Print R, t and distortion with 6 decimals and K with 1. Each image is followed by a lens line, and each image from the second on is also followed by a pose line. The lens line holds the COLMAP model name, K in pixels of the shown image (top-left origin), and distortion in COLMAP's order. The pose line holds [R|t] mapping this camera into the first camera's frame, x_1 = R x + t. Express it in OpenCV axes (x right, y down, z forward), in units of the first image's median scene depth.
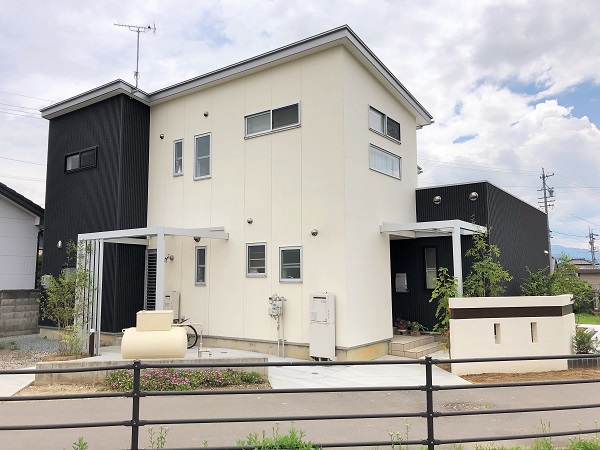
lens RADIAL K [[485.0, 0, 300.0], [0, 485.0, 225.0], [0, 0, 1]] dist [0.040327, 0.002666]
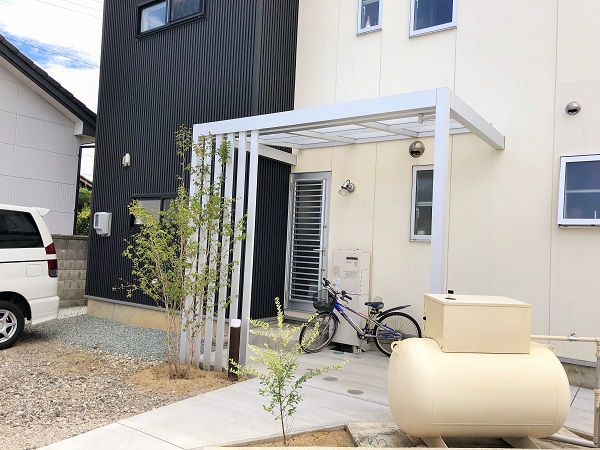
lens RADIAL K [[485.0, 0, 300.0], [0, 485.0, 225.0], [0, 0, 1]] dist [0.040327, 0.002666]
pose [[0.998488, 0.053171, 0.013934, -0.332561], [-0.053919, 0.996719, 0.060369, 0.081201], [-0.010678, -0.061029, 0.998079, 0.475940]]
